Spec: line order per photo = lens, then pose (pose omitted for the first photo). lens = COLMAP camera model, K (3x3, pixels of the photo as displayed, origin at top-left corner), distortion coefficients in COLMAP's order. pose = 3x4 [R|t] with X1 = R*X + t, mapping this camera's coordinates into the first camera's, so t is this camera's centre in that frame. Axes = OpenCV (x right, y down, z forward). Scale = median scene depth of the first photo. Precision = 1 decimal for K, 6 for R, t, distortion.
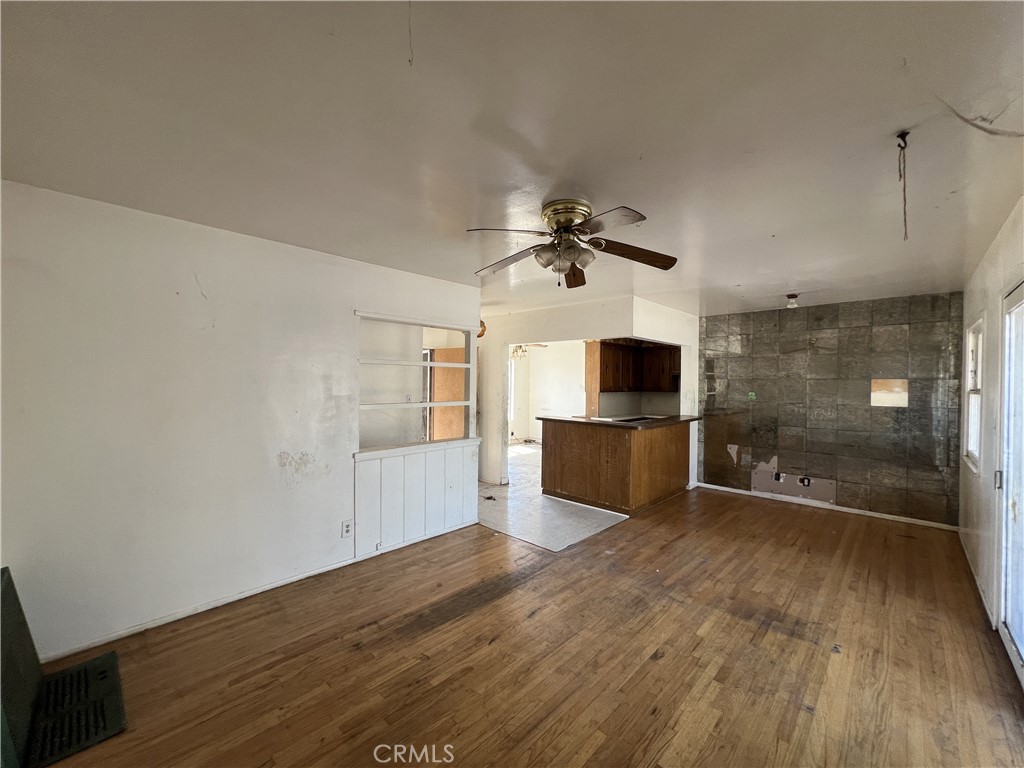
lens RADIAL K [[409.8, 0, 513.7], [0, 409.8, 386.6], [0, 0, 1]] dist [-0.001568, 0.000553]
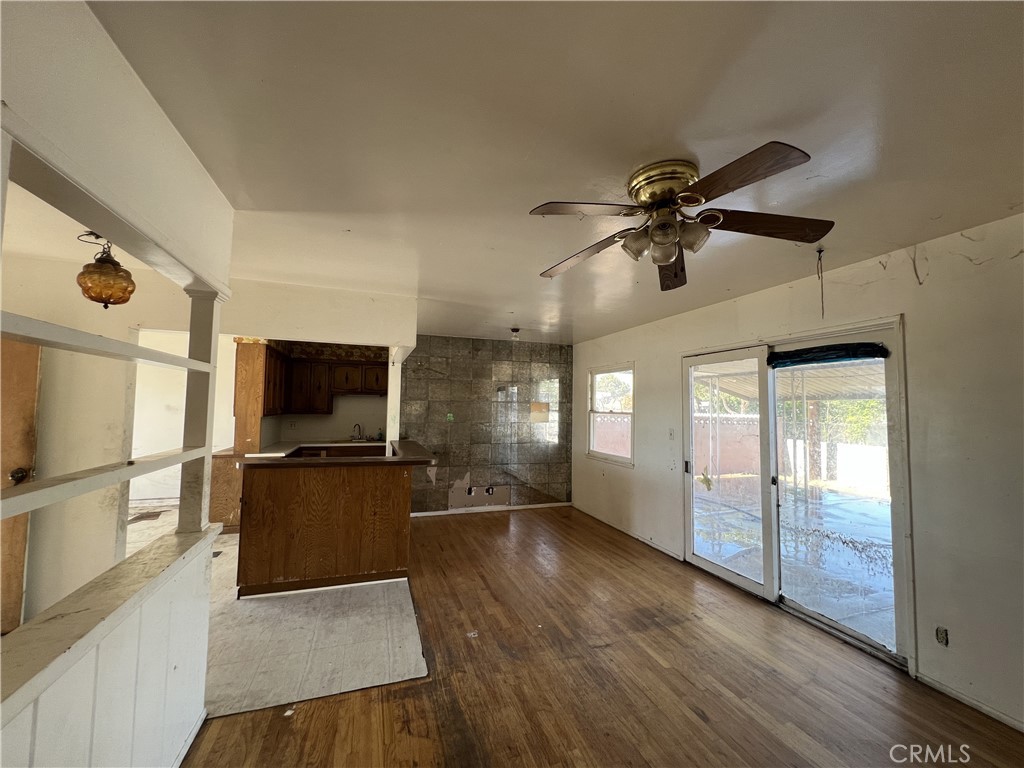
lens RADIAL K [[409.8, 0, 510.6], [0, 409.8, 384.5], [0, 0, 1]] dist [-0.001568, 0.000553]
pose [[0.462445, 0.044270, 0.885542, -0.429979], [-0.000966, 0.998777, -0.049426, -0.013598], [-0.886647, 0.022001, 0.461923, 0.602917]]
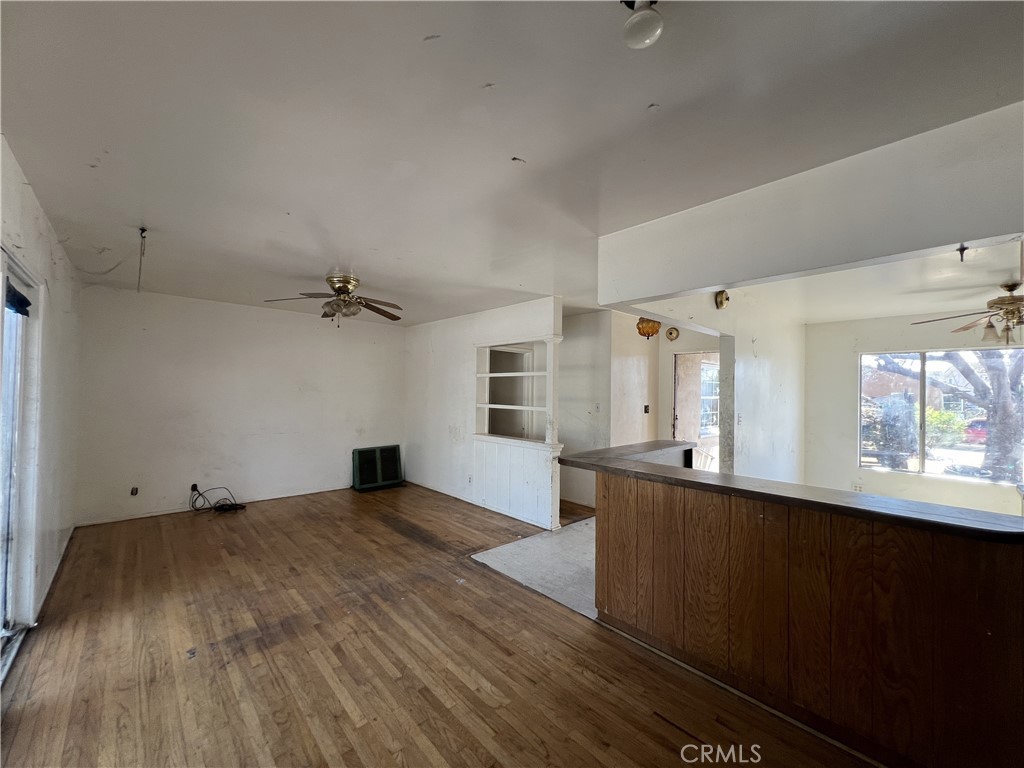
lens RADIAL K [[409.6, 0, 510.8], [0, 409.6, 385.2], [0, 0, 1]] dist [-0.001913, 0.000161]
pose [[-0.063301, -0.026993, -0.997629, 1.137433], [-0.028928, 0.999264, -0.025201, 0.009793], [0.997575, 0.027264, -0.064036, 1.187585]]
